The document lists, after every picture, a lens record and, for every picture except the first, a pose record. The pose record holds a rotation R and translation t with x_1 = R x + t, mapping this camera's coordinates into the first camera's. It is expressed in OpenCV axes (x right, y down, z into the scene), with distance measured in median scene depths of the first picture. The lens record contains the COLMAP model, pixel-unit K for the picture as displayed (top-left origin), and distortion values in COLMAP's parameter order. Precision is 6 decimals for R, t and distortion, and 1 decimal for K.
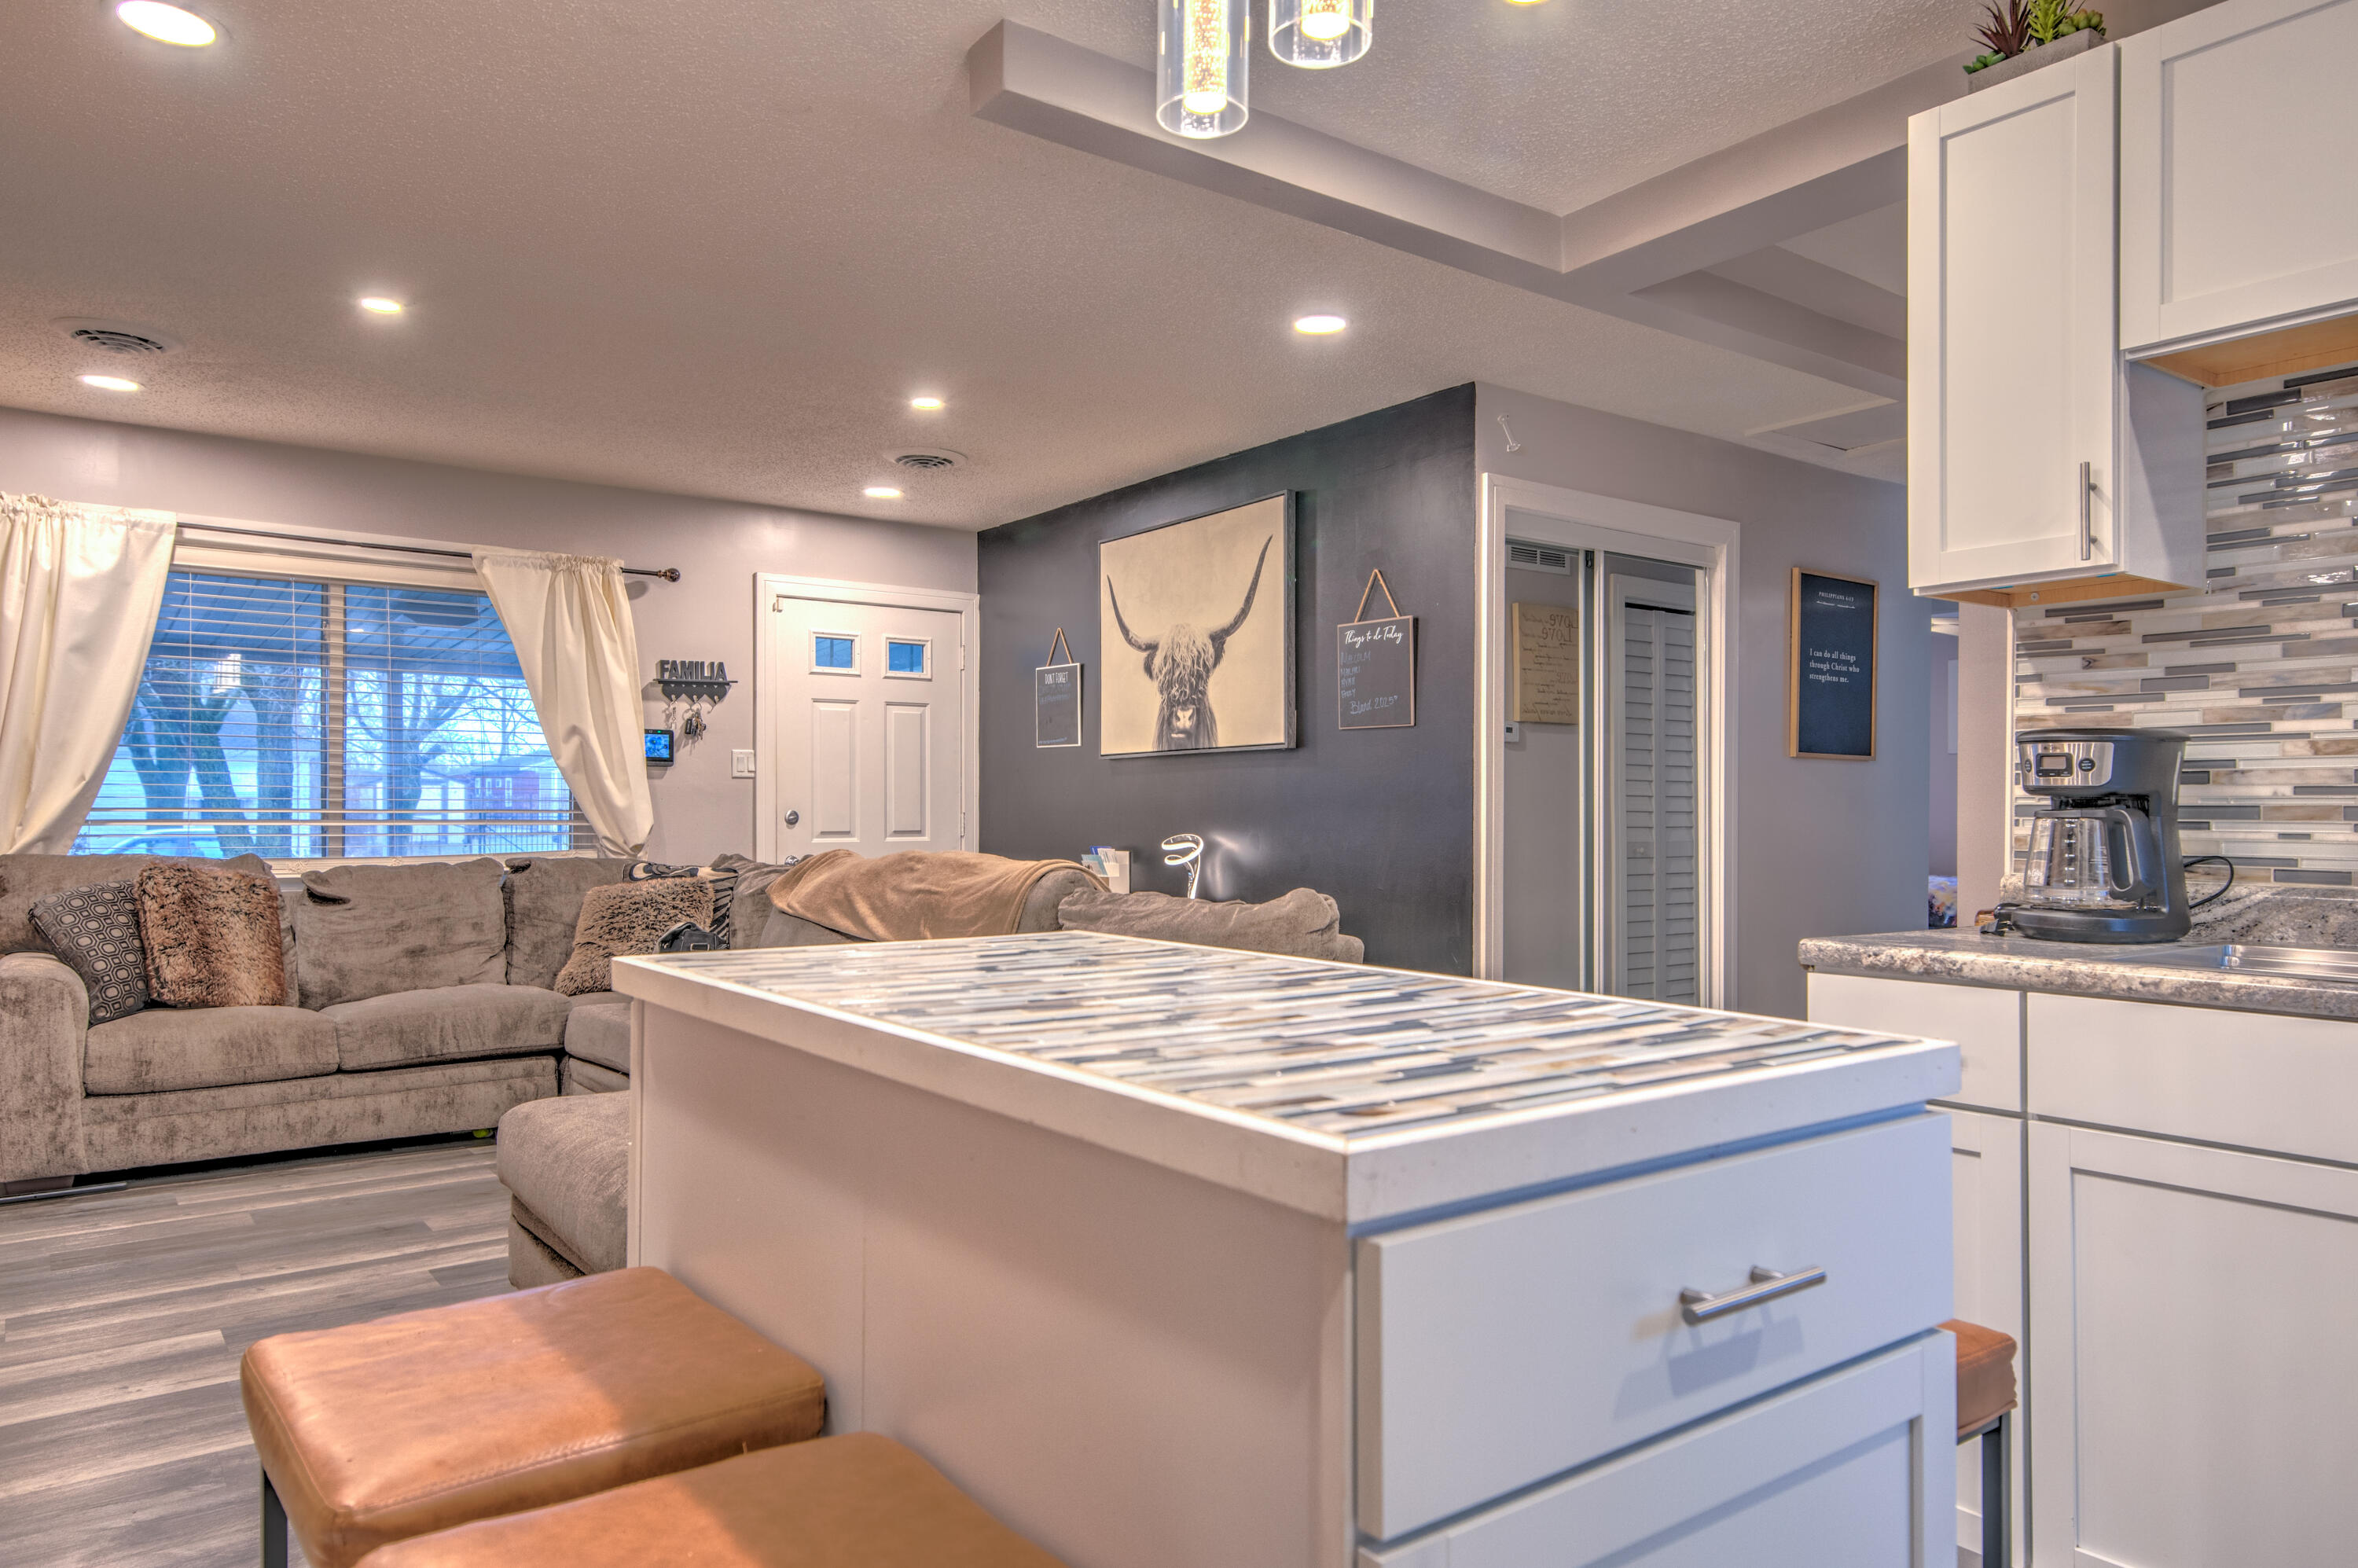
lens RADIAL K [[1516.7, 0, 1179.2], [0, 1516.7, 798.5], [0, 0, 1]] dist [0.006236, 0.001553]
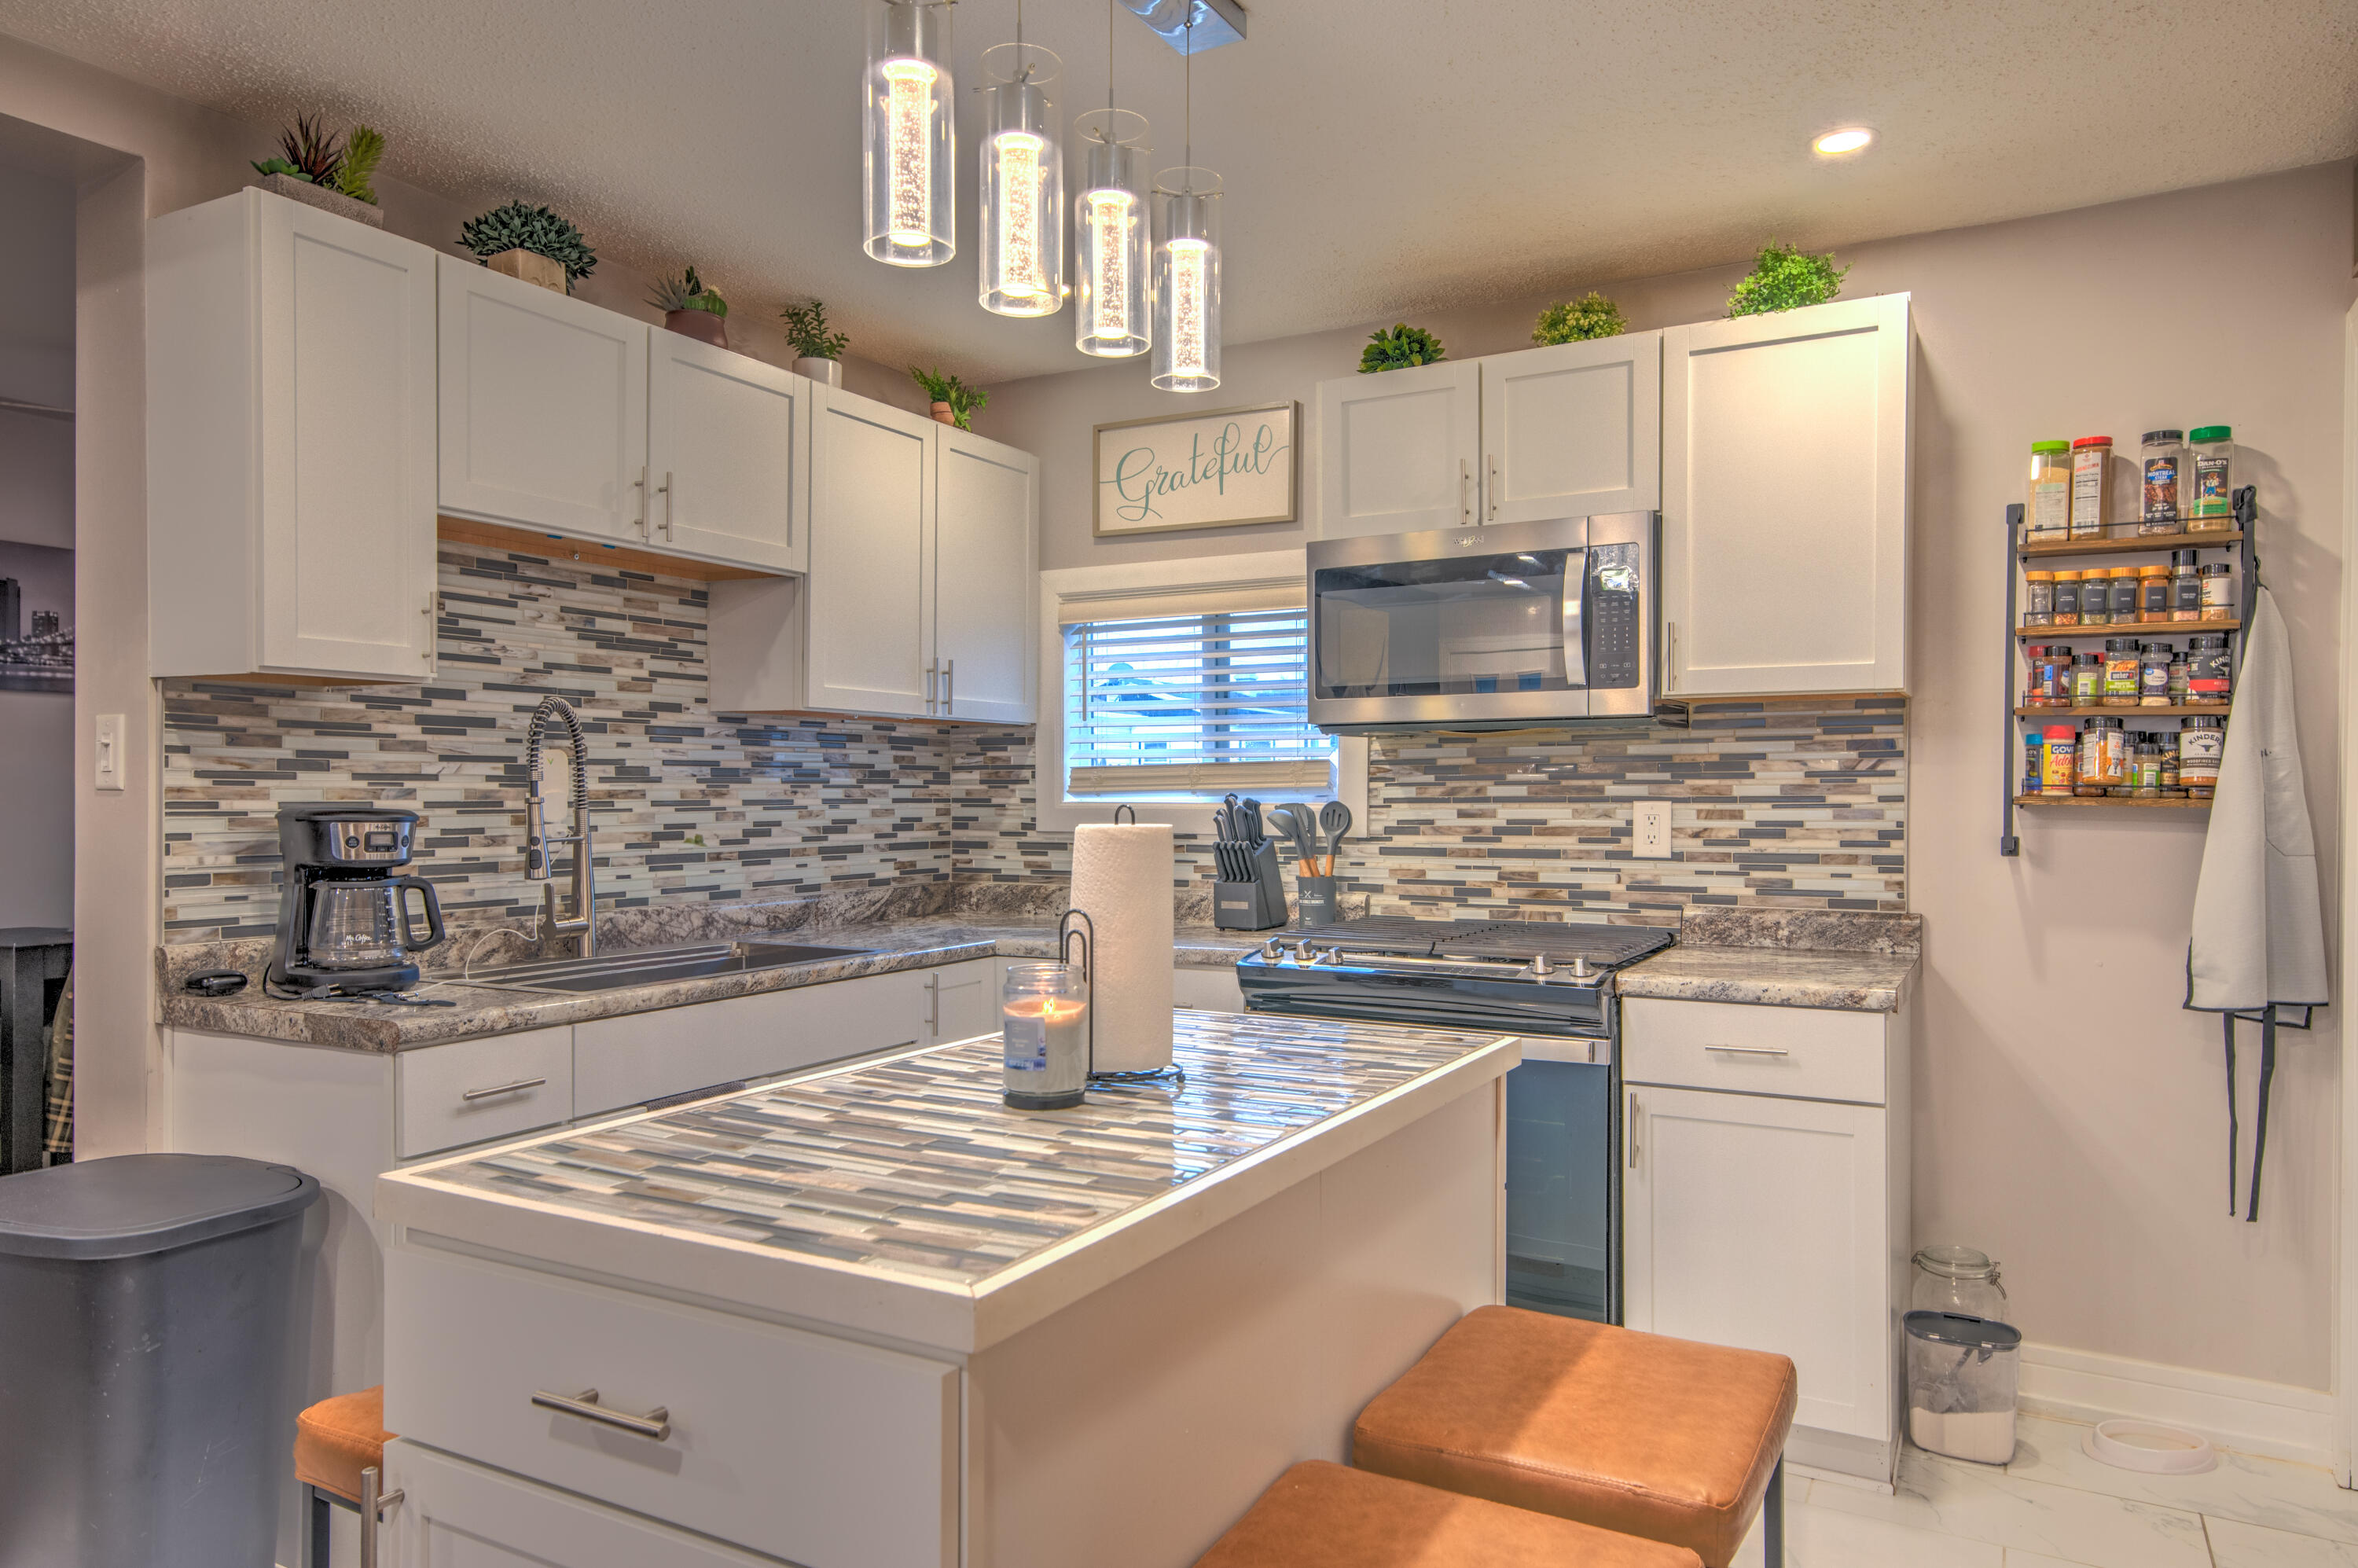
lens RADIAL K [[1516.7, 0, 1192.8], [0, 1516.7, 799.3], [0, 0, 1]] dist [0.006236, 0.001553]
pose [[-0.411720, -0.010143, 0.911254, -0.687388], [-0.011399, 0.999917, 0.005979, -0.064767], [-0.911239, -0.007926, -0.411801, 0.866925]]
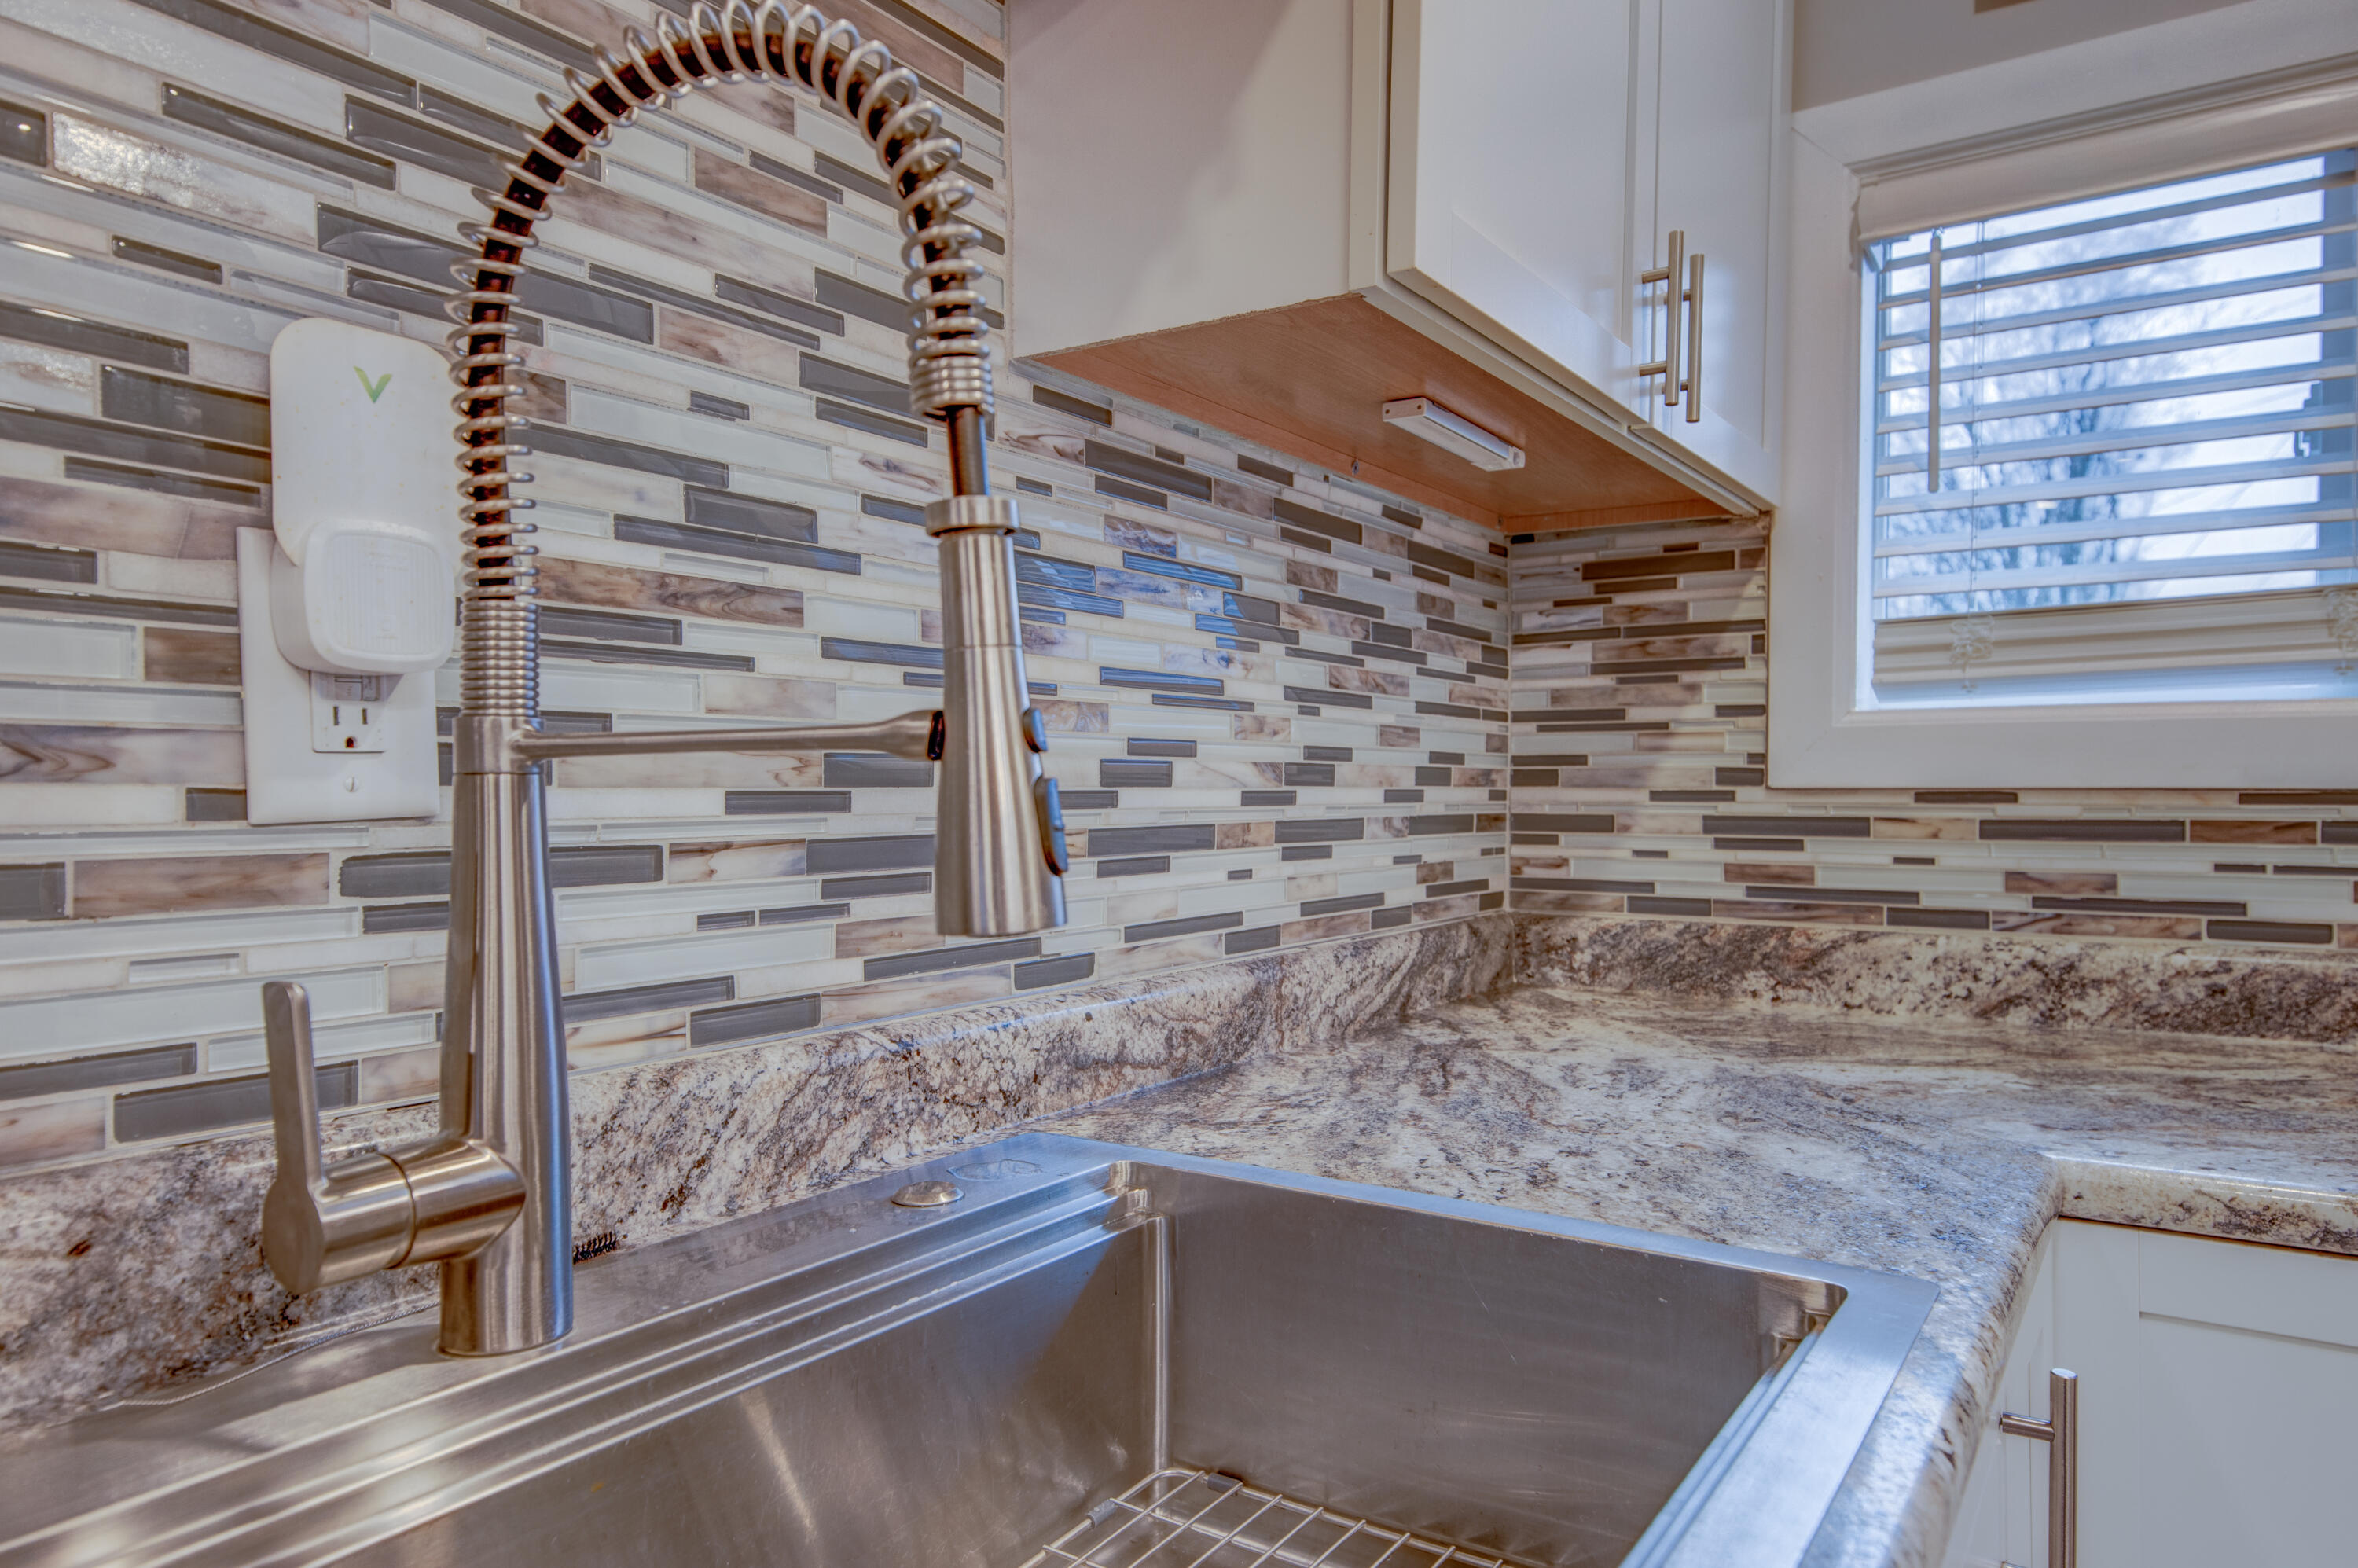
lens RADIAL K [[1516.7, 0, 1183.3], [0, 1516.7, 797.3], [0, 0, 1]] dist [0.006236, 0.001553]
pose [[-0.318977, -0.012385, 0.947681, 0.477290], [-0.013320, 0.999874, 0.008584, -0.010642], [-0.947669, -0.009885, -0.319102, 0.774927]]
